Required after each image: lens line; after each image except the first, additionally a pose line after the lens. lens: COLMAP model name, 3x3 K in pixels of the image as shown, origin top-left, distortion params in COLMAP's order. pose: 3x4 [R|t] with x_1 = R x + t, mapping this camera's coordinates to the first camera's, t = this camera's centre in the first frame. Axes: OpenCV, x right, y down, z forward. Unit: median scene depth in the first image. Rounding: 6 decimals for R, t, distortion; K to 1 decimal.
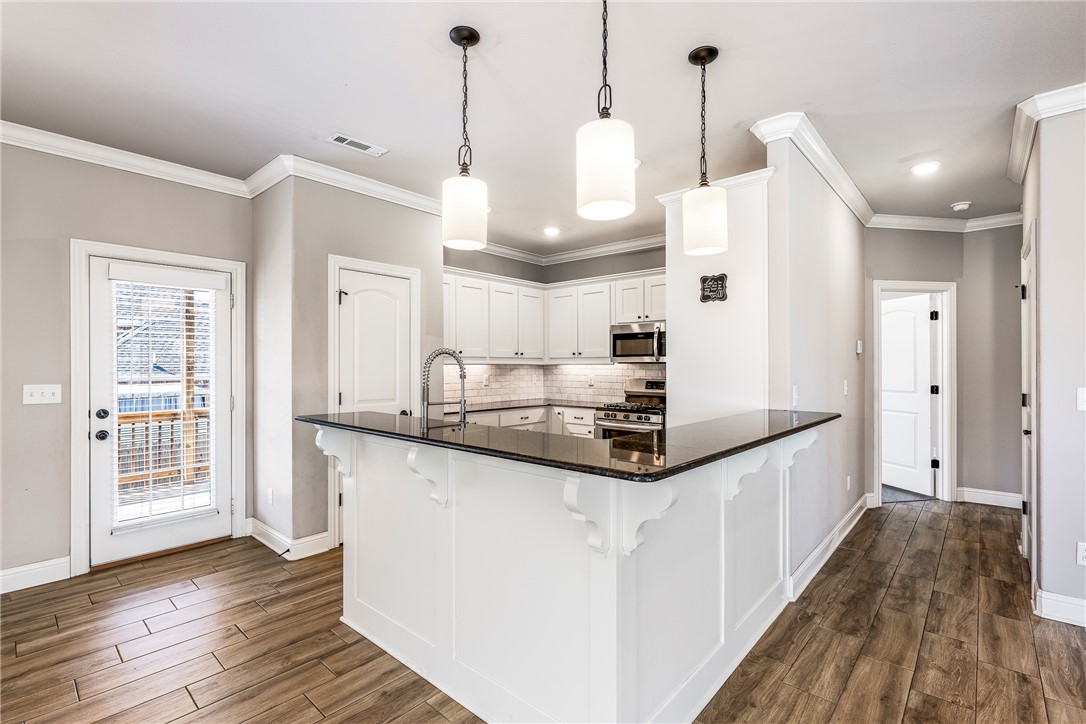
lens RADIAL K [[494.0, 0, 544.7], [0, 494.0, 369.1], [0, 0, 1]] dist [-0.001561, -0.000422]
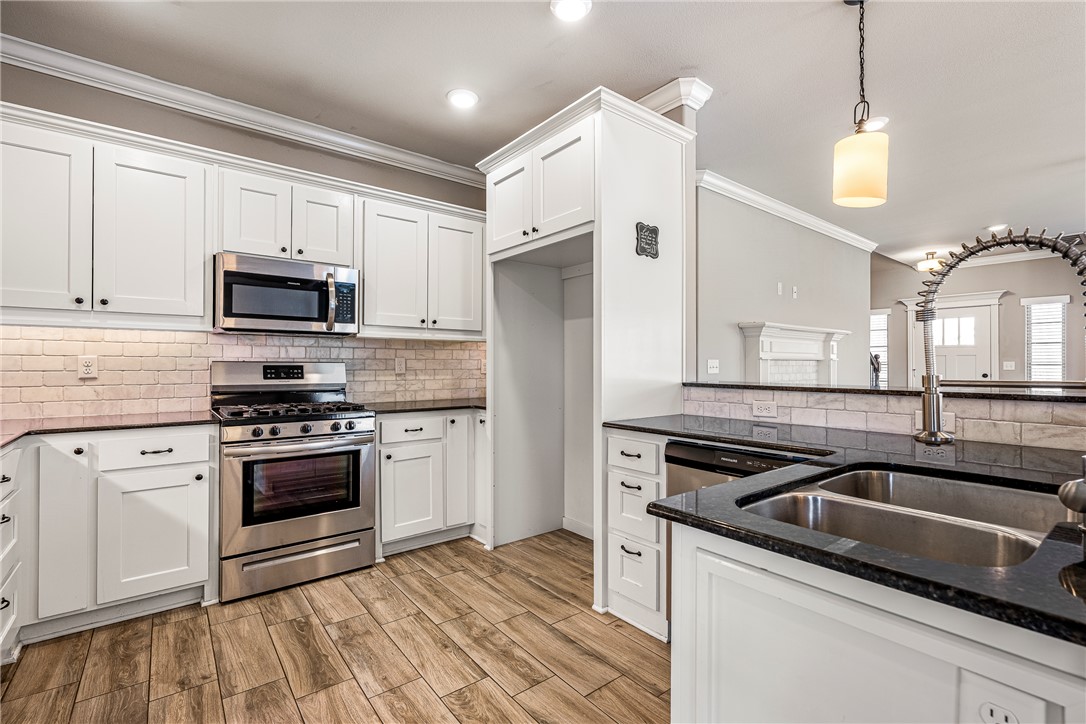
lens RADIAL K [[478.9, 0, 538.7], [0, 478.9, 360.9], [0, 0, 1]] dist [-0.001567, -0.000371]
pose [[0.188464, 0.006912, 0.982056, -0.306783], [0.002704, 0.999968, -0.007556, 0.027128], [-0.982076, 0.004079, 0.188439, 0.666785]]
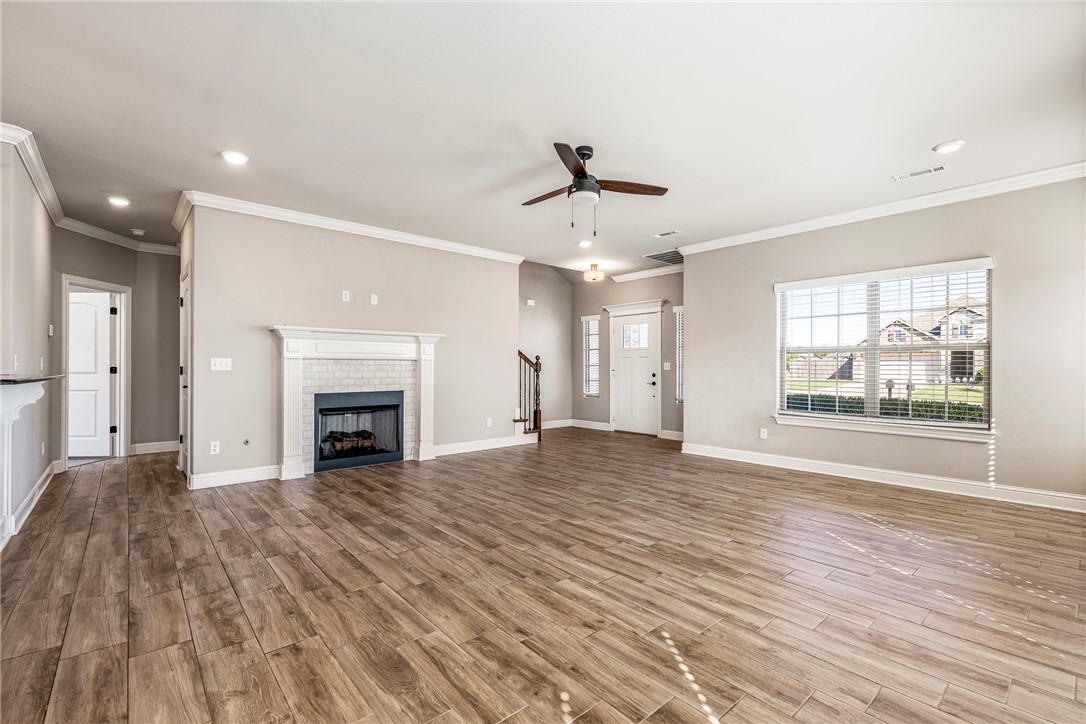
lens RADIAL K [[478.9, 0, 538.7], [0, 478.9, 360.9], [0, 0, 1]] dist [-0.001567, -0.000371]
pose [[0.132007, 0.016223, 0.991116, -0.281905], [0.002254, 0.999859, -0.016666, 0.042658], [-0.991246, 0.004434, 0.131952, -0.239464]]
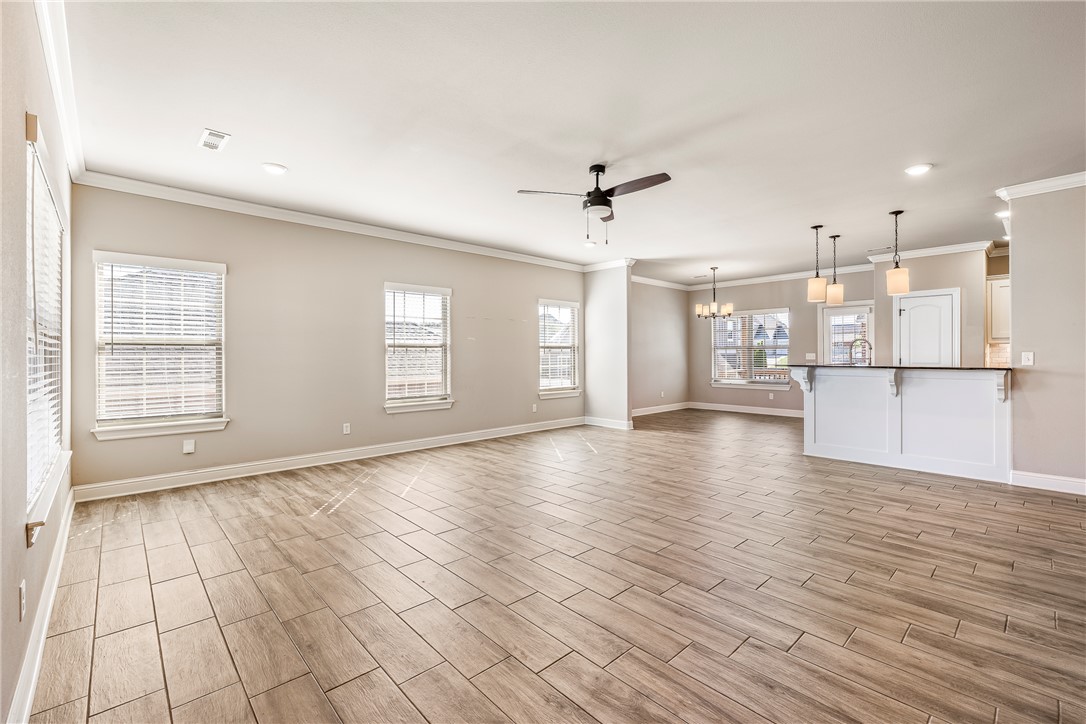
lens RADIAL K [[469.5, 0, 554.9], [0, 469.5, 356.1], [0, 0, 1]] dist [-0.002693, -0.000138]
pose [[-0.081186, 0.004775, -0.996688, 1.272639], [-0.001383, 0.999987, 0.004903, 0.023324], [0.996698, 0.001777, -0.081178, -0.219293]]
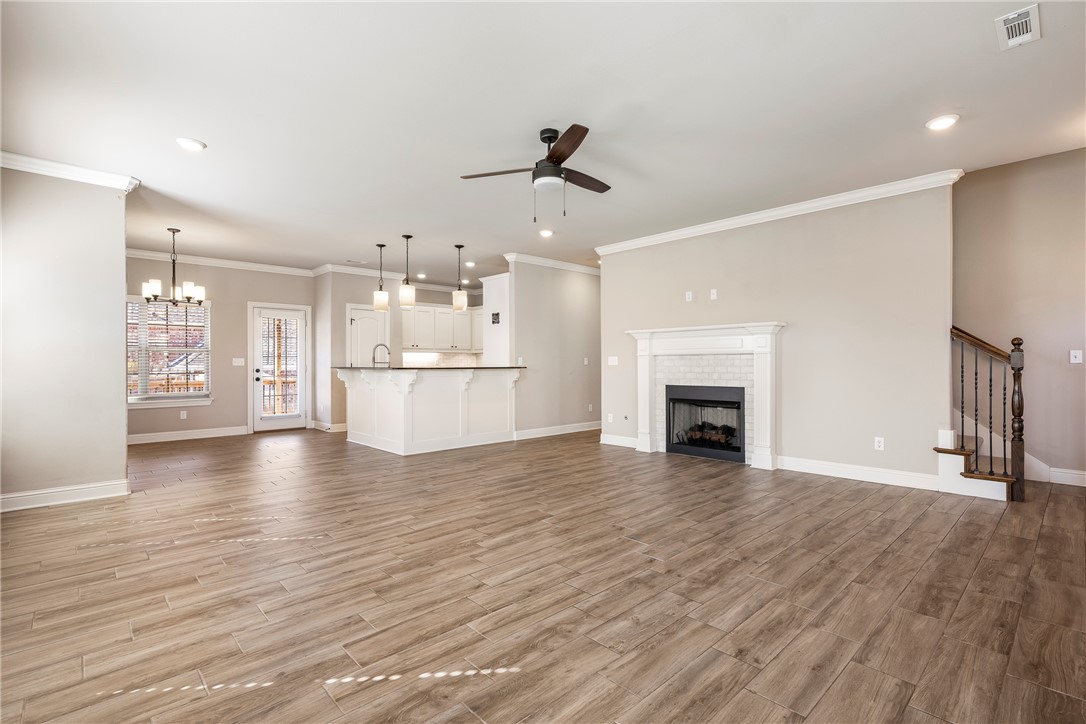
lens RADIAL K [[501.4, 0, 545.6], [0, 501.4, 362.7], [0, 0, 1]] dist [-0.001515, -0.000118]
pose [[0.996363, -0.002224, -0.085178, 0.517908], [0.001828, 0.999987, -0.004726, 0.044411], [0.085188, 0.004553, 0.996355, -0.944973]]
